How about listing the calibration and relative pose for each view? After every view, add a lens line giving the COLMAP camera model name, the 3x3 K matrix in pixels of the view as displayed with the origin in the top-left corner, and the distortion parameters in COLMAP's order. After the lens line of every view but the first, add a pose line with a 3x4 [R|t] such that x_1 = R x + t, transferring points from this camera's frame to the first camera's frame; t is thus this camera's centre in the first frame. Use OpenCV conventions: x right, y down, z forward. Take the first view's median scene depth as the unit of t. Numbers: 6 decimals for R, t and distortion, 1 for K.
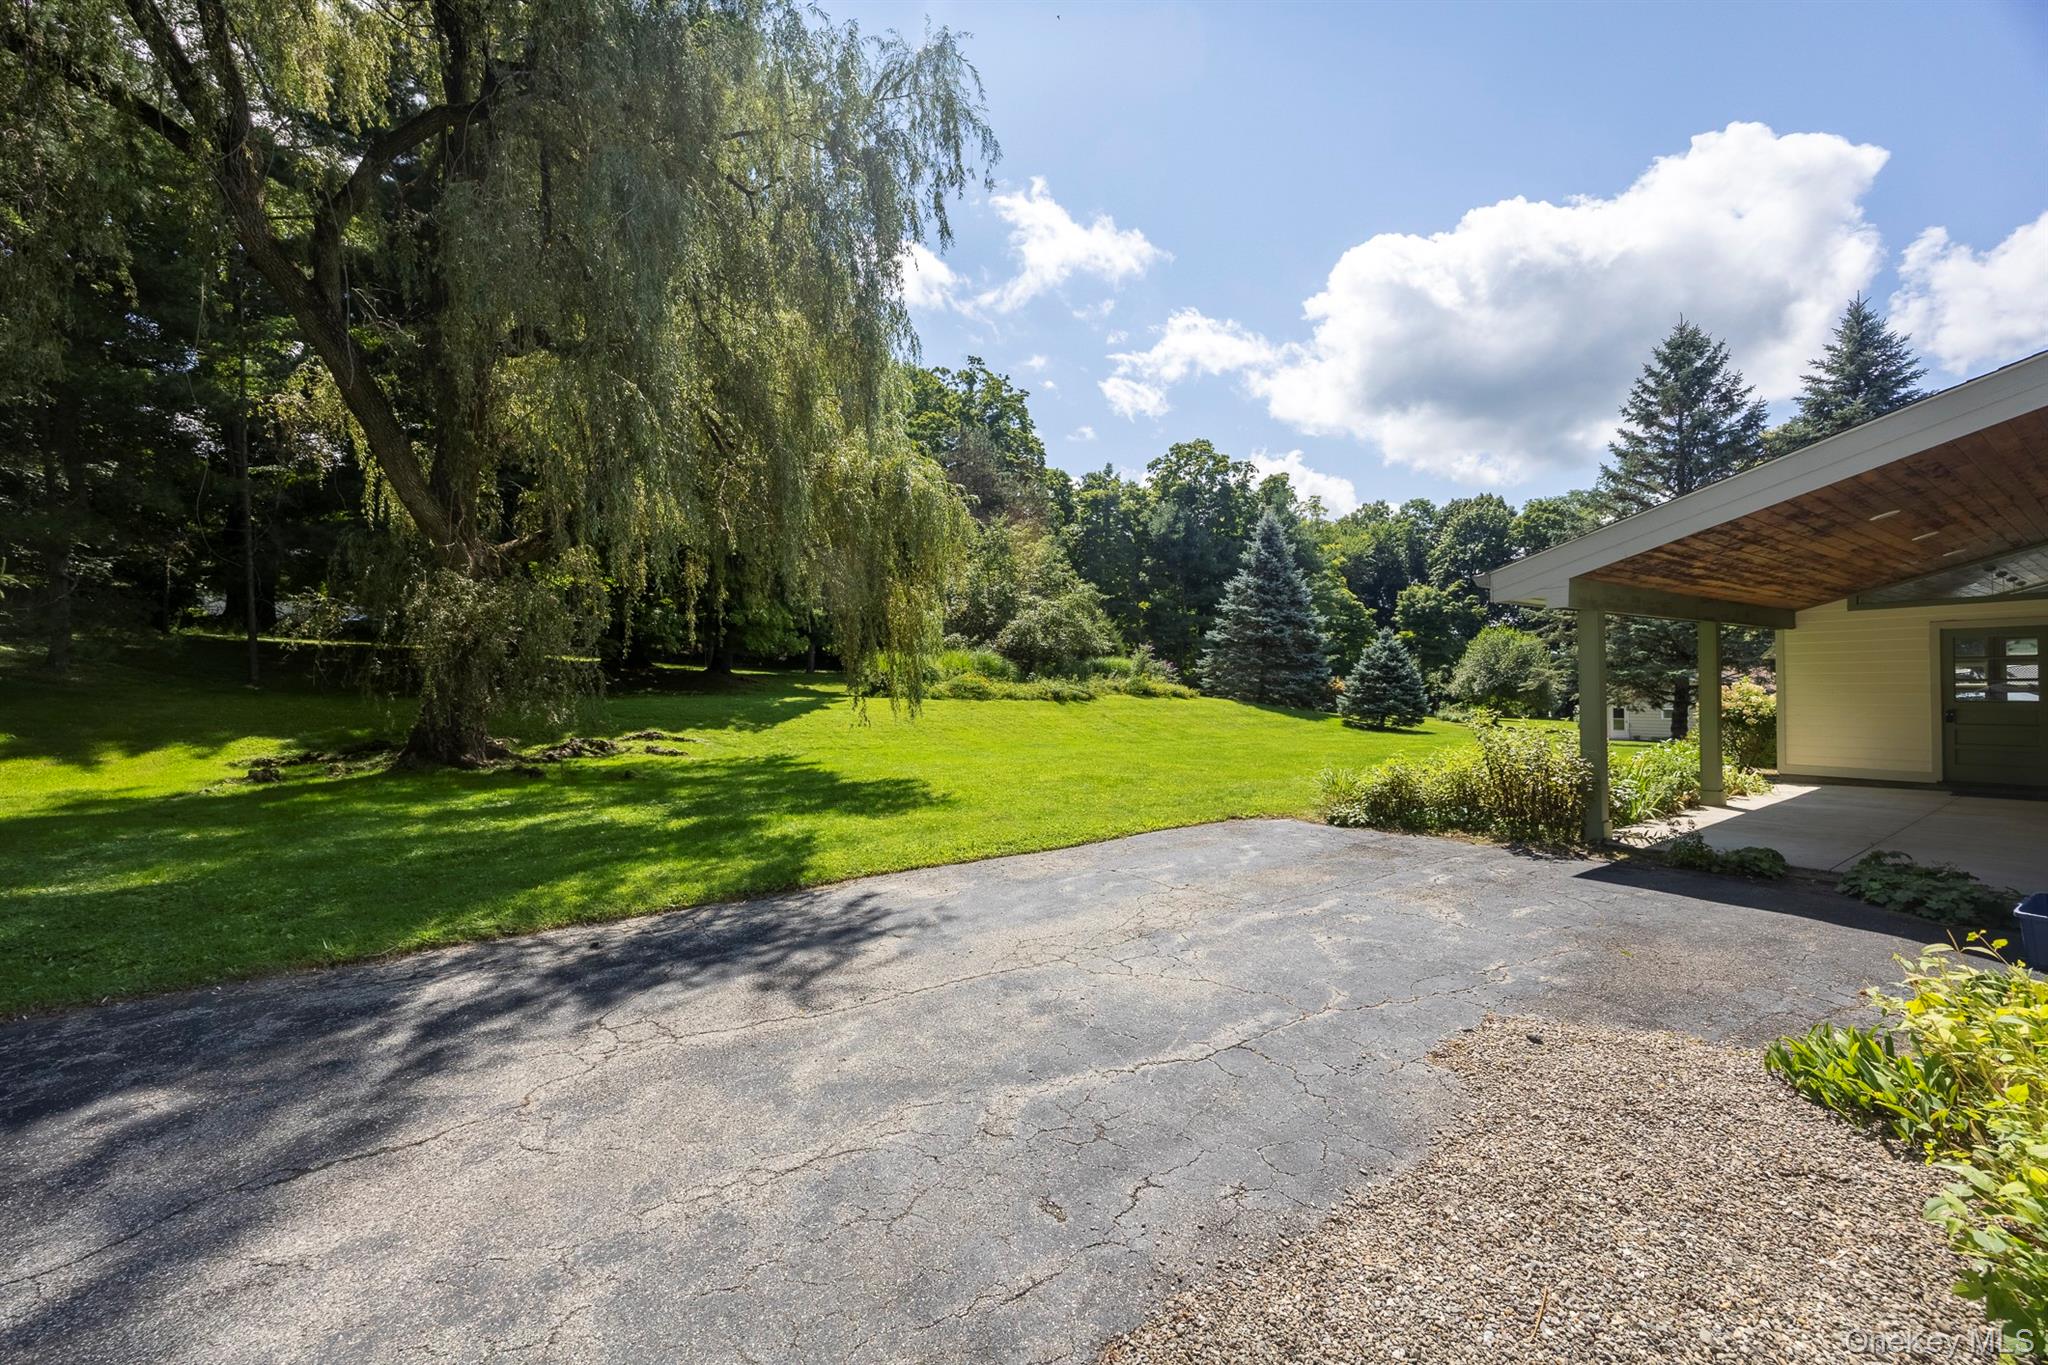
lens RADIAL K [[794.1, 0, 1033.7], [0, 794.1, 684.9], [0, 0, 1]] dist [0.000424, 0.000055]
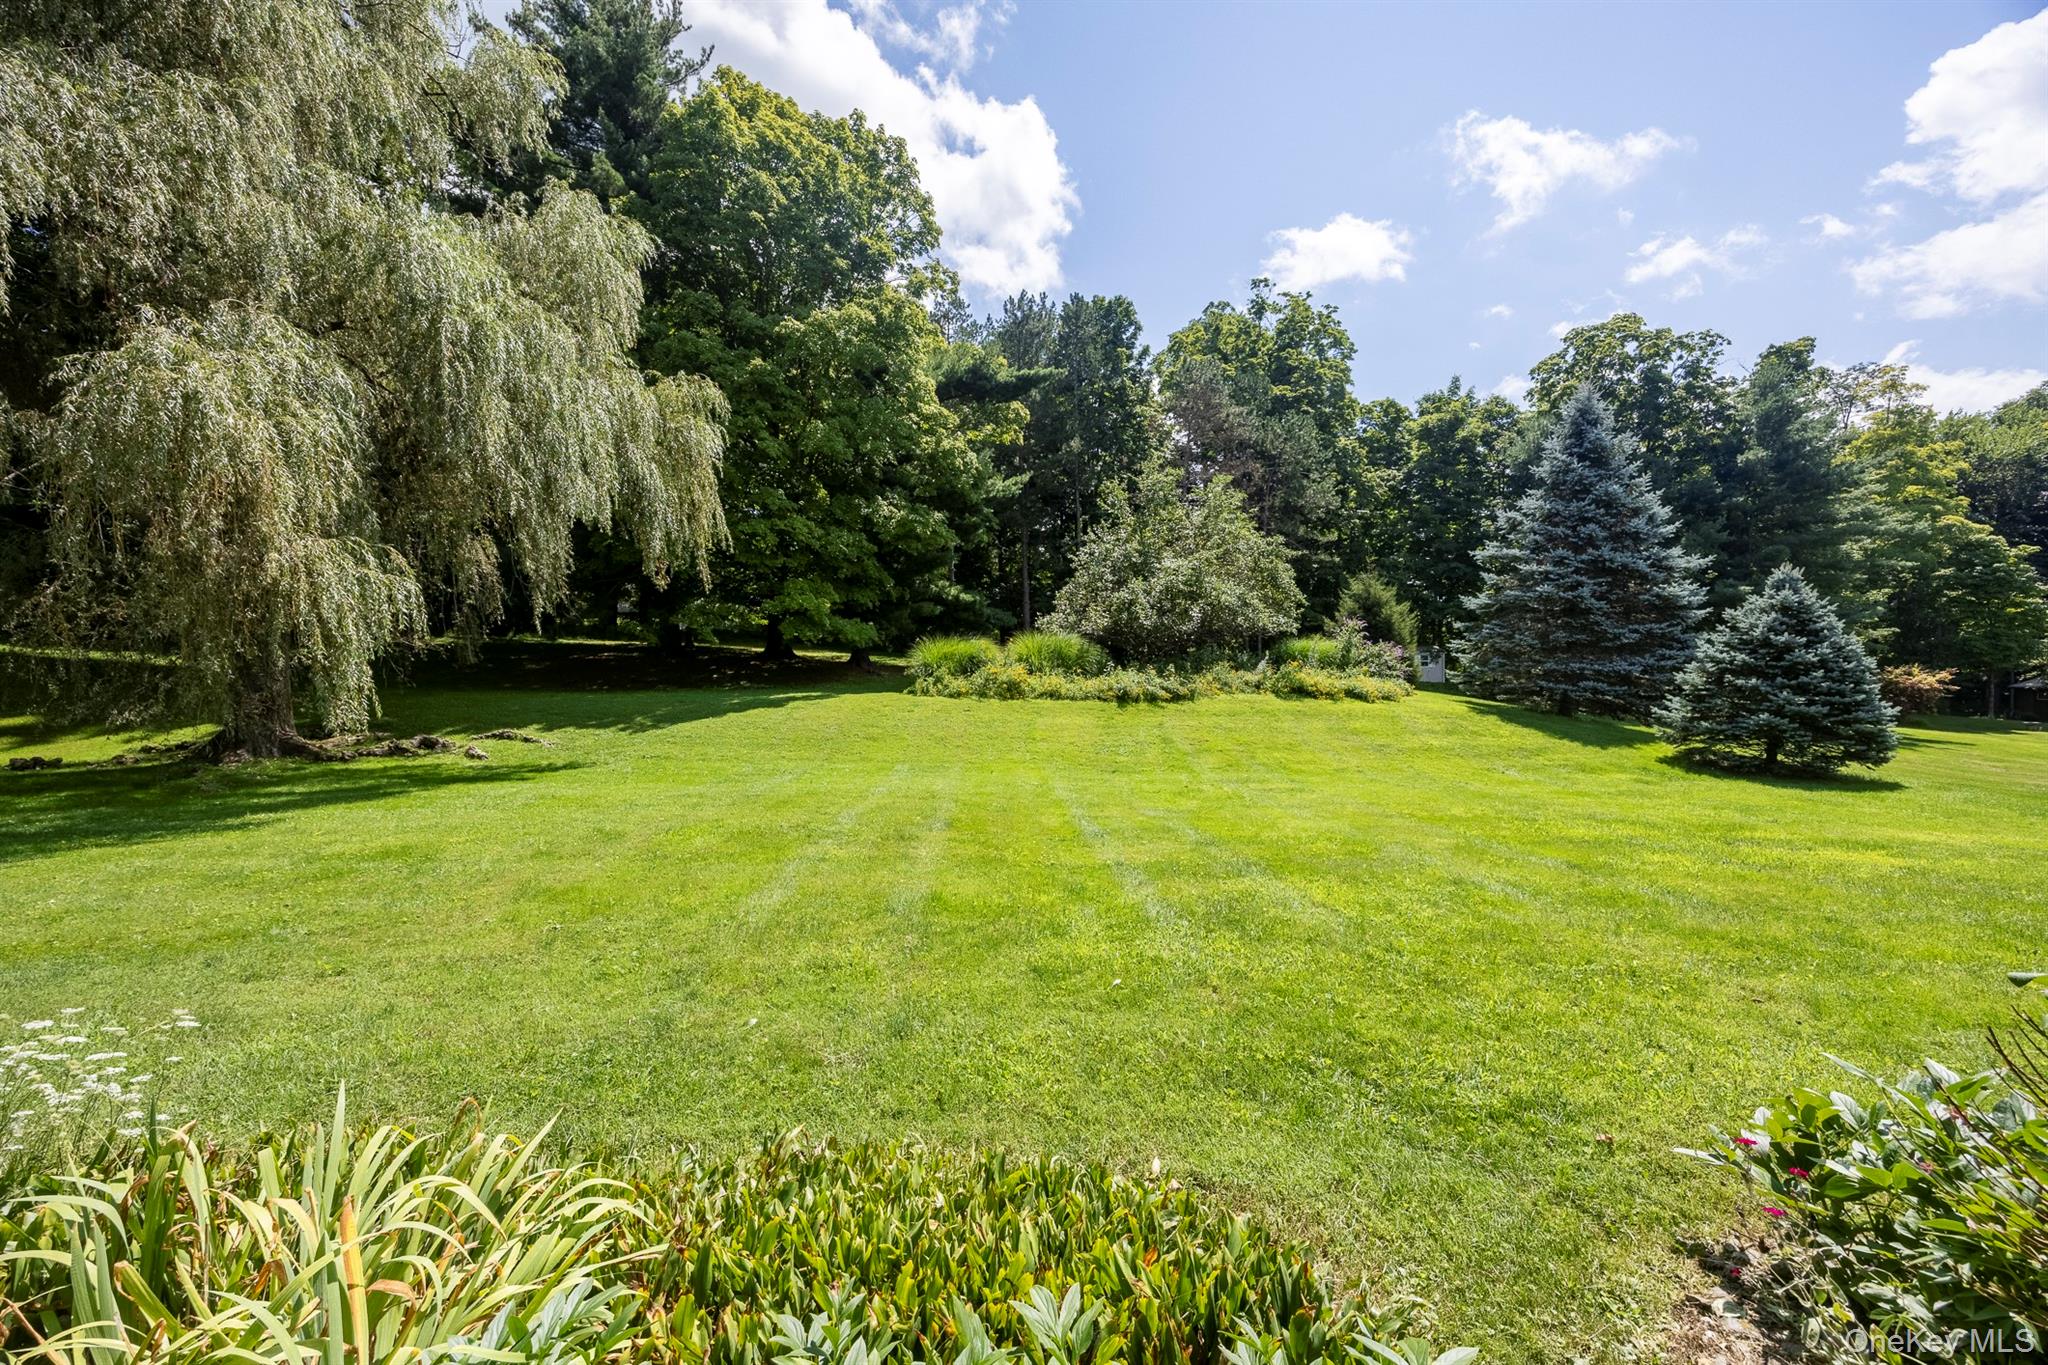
lens RADIAL K [[794.1, 0, 1017.7], [0, 794.1, 683.5], [0, 0, 1]] dist [0.000424, 0.000055]
pose [[0.843376, 0.006646, -0.537284, 0.260202], [-0.001911, 0.999954, 0.009368, -0.002227], [0.537321, -0.006874, 0.843350, 0.277798]]
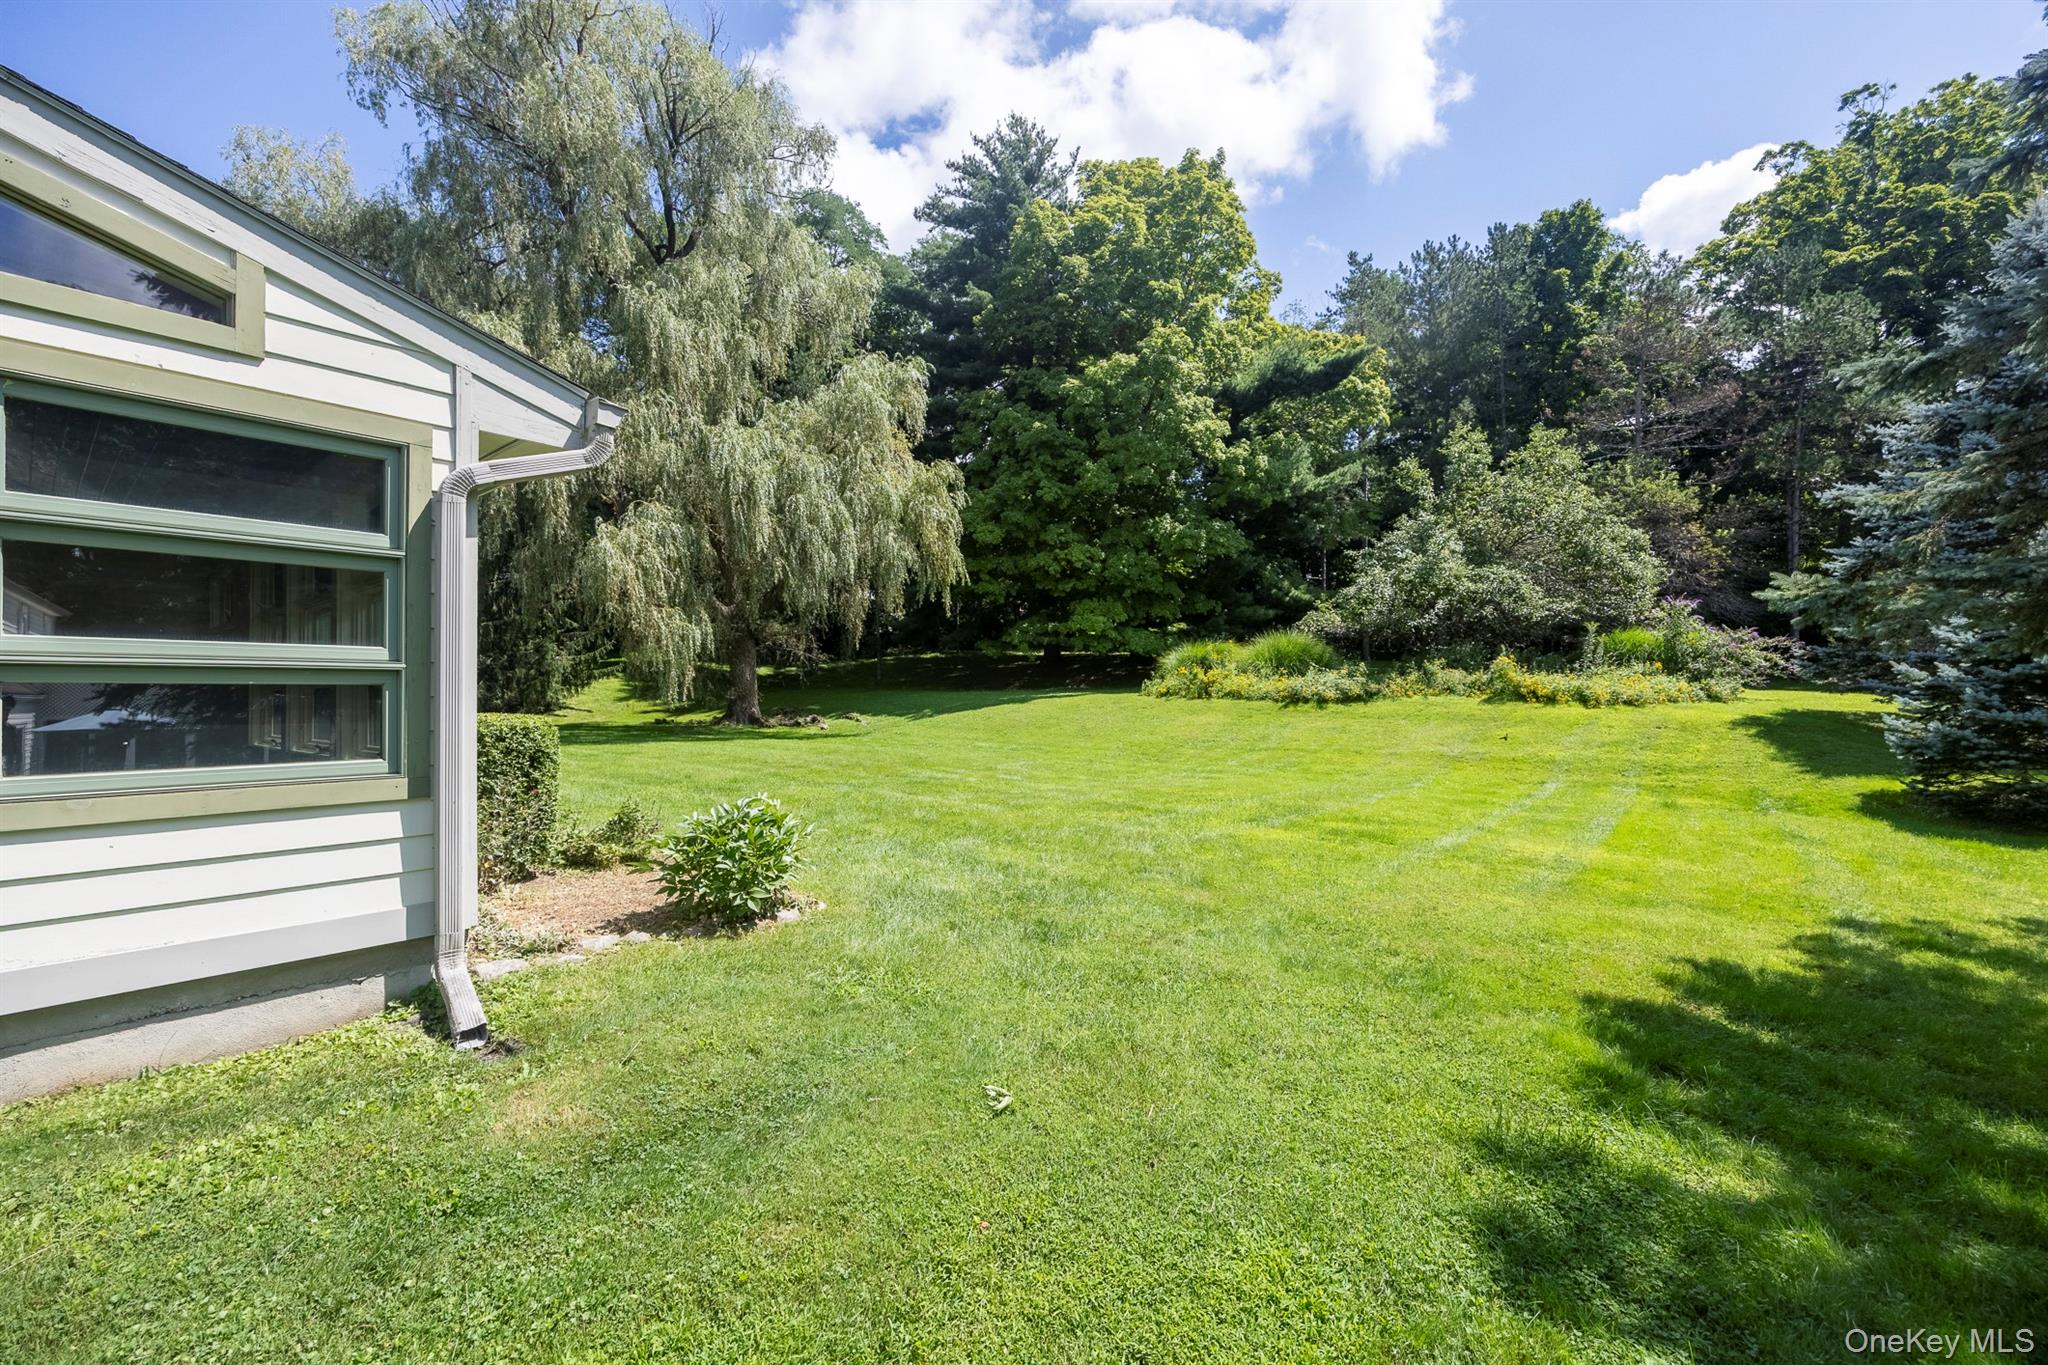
lens RADIAL K [[850.9, 0, 1021.5], [0, 850.9, 684.5], [0, 0, 1]] dist [0.000030, 0.000127]
pose [[0.293861, 0.005976, -0.955830, 0.533900], [0.001067, 0.999978, 0.006580, -0.000991], [0.955848, -0.002953, 0.293848, 0.432131]]
